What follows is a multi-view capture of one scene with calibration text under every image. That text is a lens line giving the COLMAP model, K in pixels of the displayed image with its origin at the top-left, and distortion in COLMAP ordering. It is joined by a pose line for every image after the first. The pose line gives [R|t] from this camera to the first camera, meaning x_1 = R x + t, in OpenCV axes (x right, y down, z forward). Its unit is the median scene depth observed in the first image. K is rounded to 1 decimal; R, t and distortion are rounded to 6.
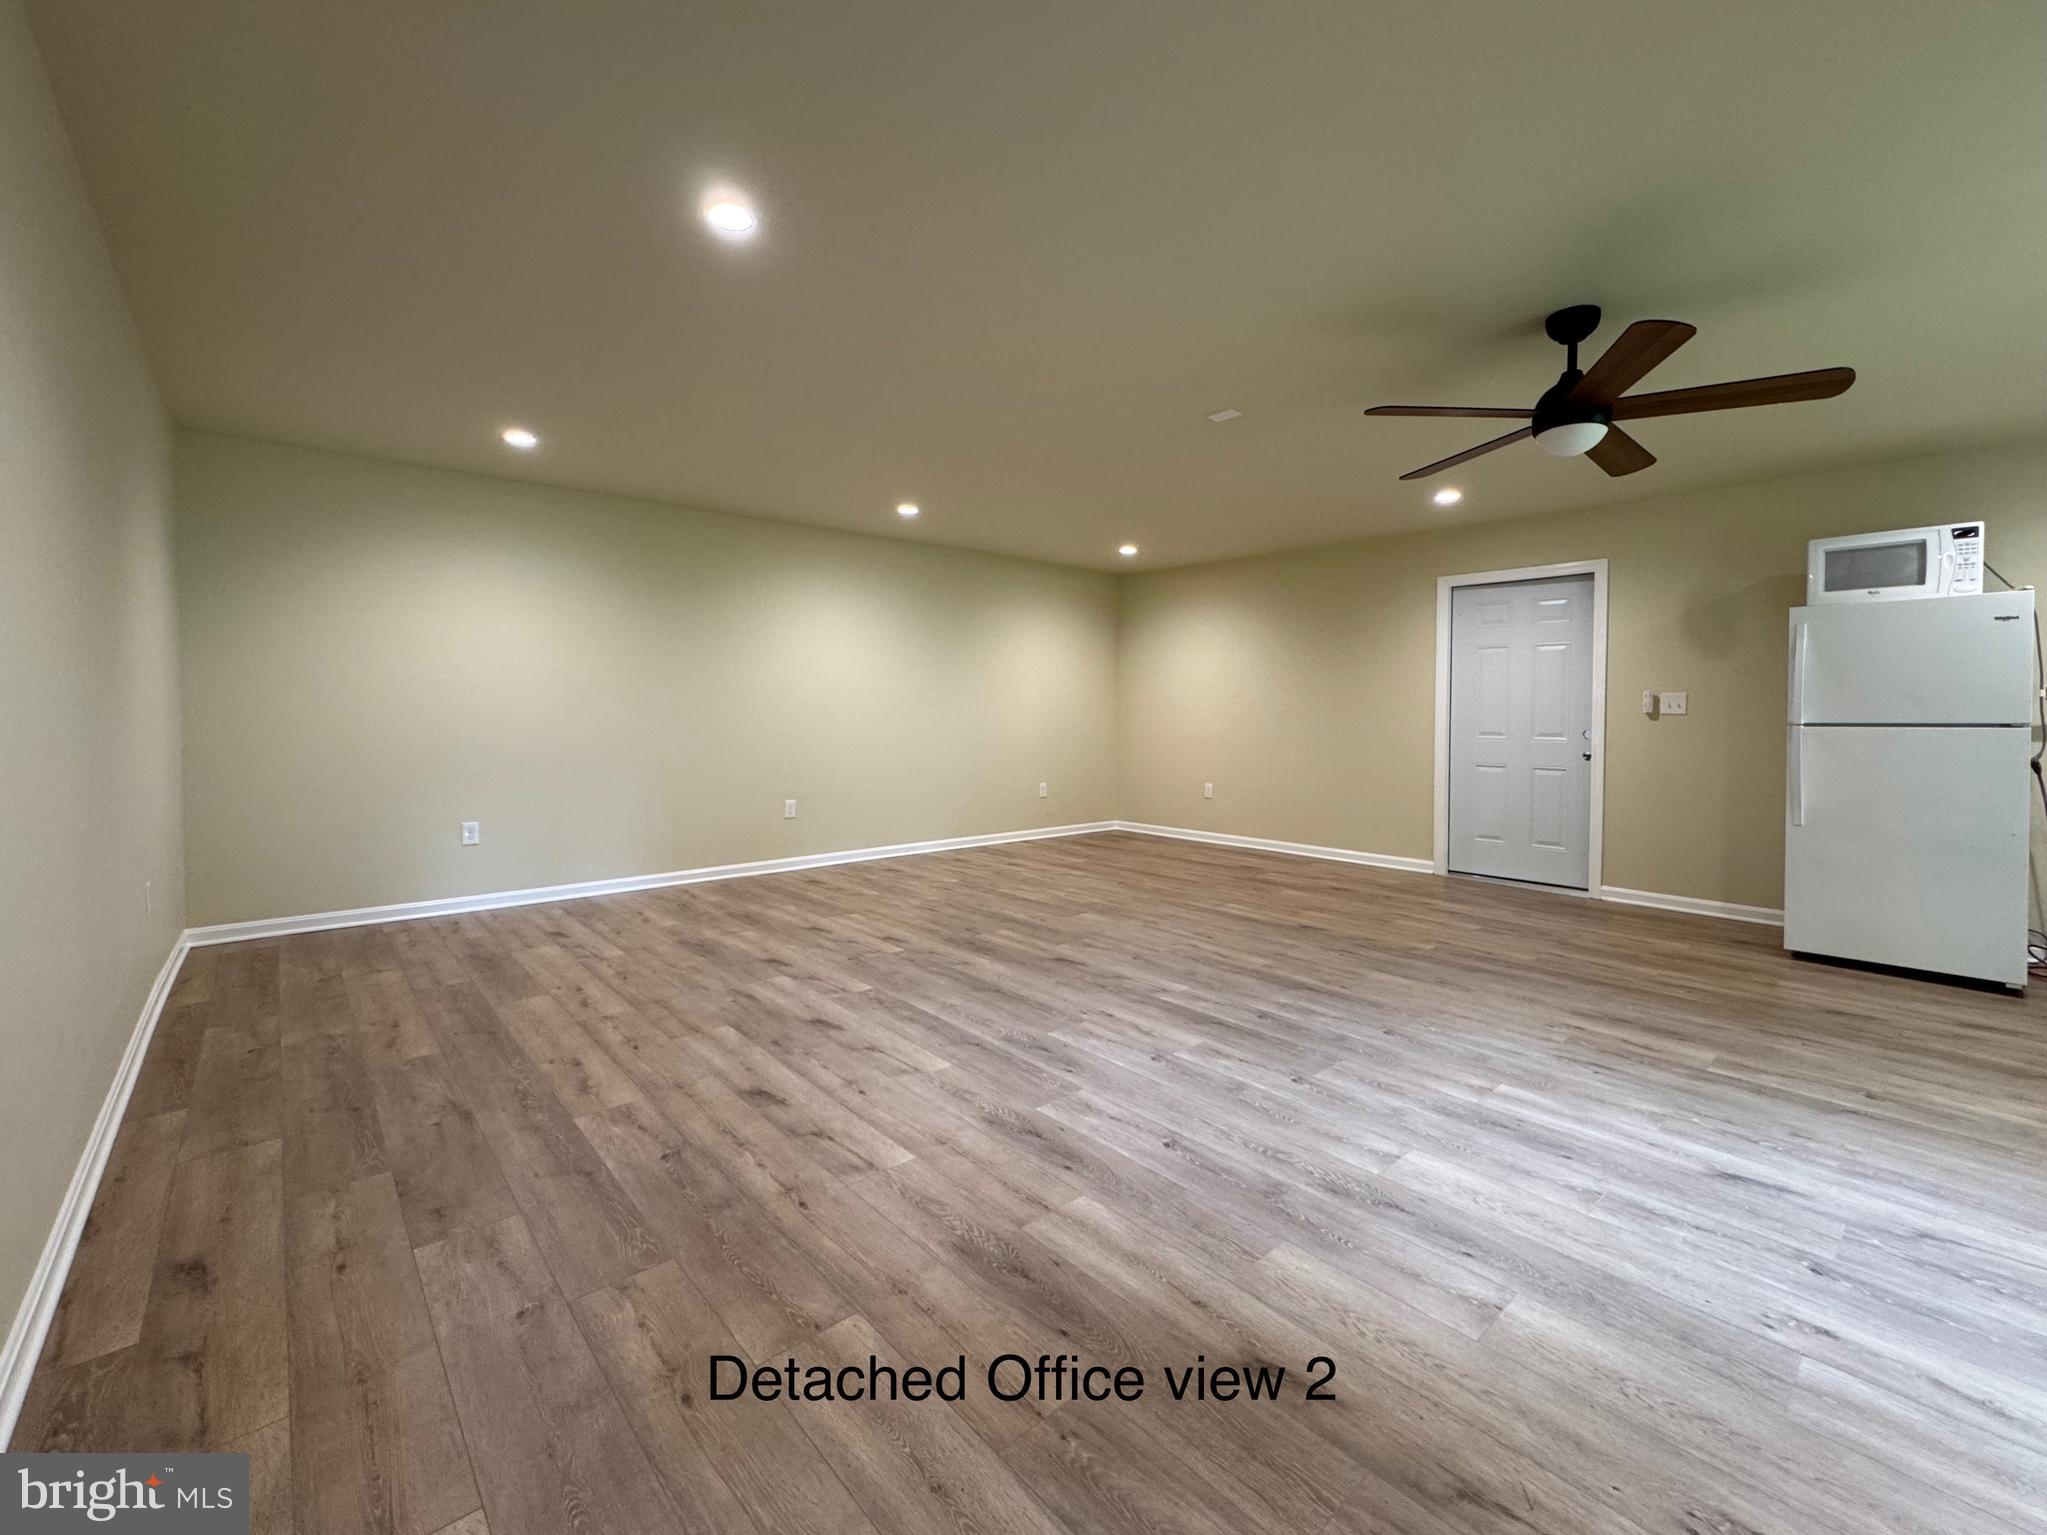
lens RADIAL K [[836.3, 0, 1032.3], [0, 836.3, 758.9], [0, 0, 1]] dist [-0.002871, -0.000310]
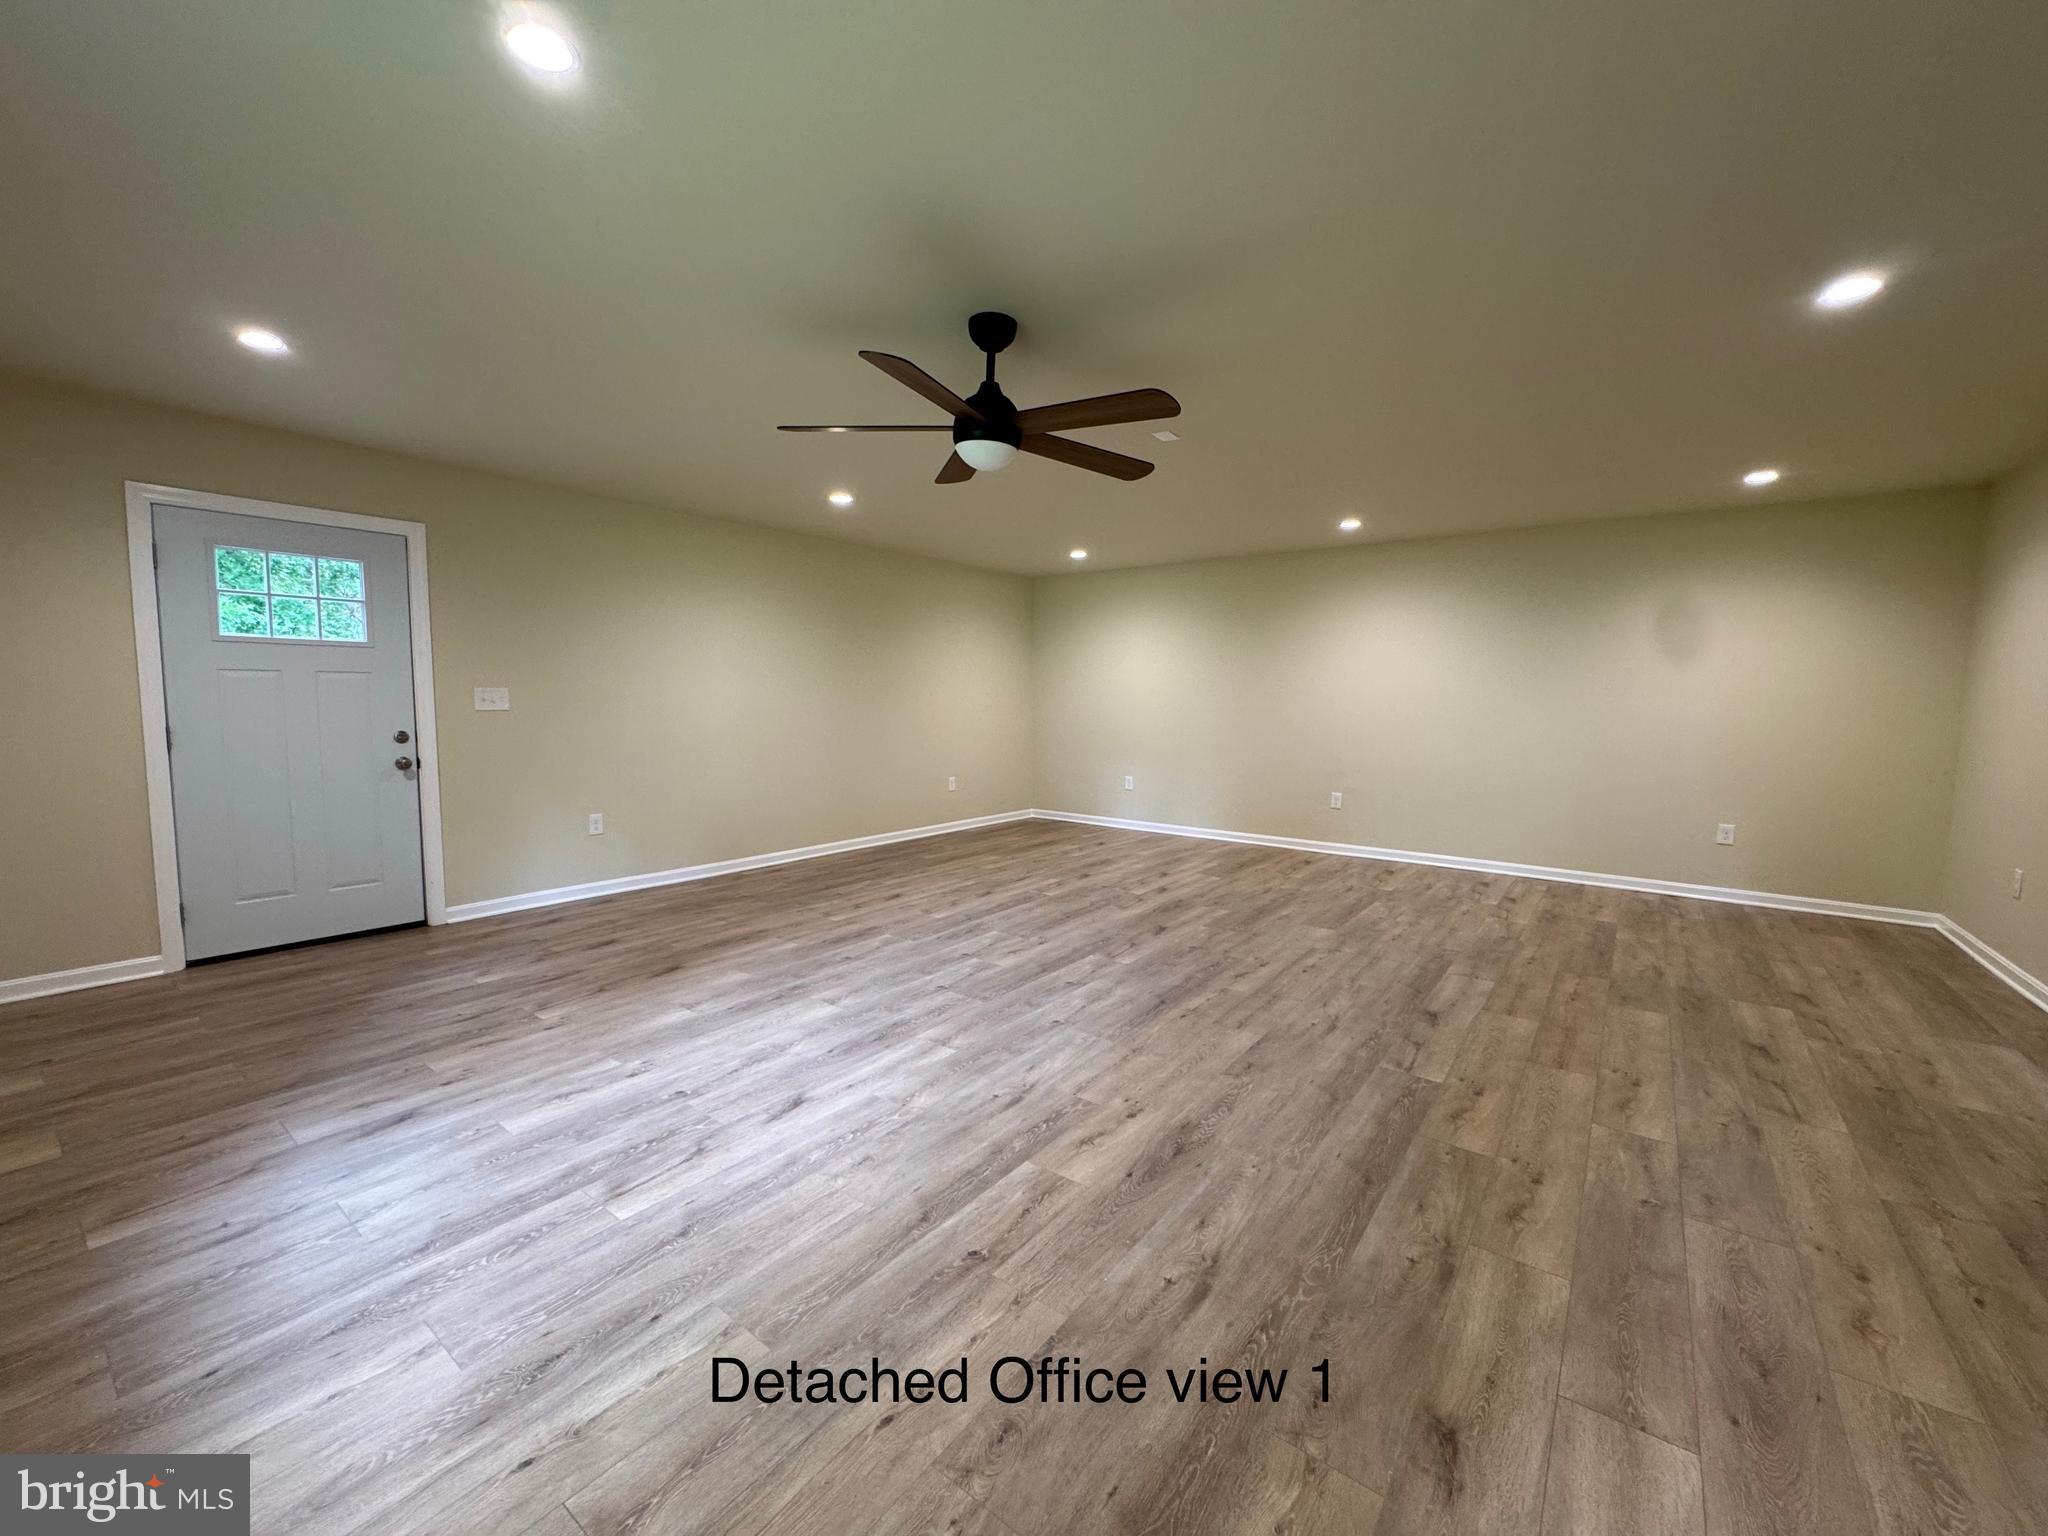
lens RADIAL K [[836.7, 0, 1034.2], [0, 836.7, 769.1], [0, 0, 1]] dist [-0.002871, -0.000310]
pose [[0.203220, 0.084245, -0.975502, 1.629643], [-0.067592, 0.995122, 0.071858, -0.075631], [0.976797, 0.051333, 0.207923, 0.837256]]
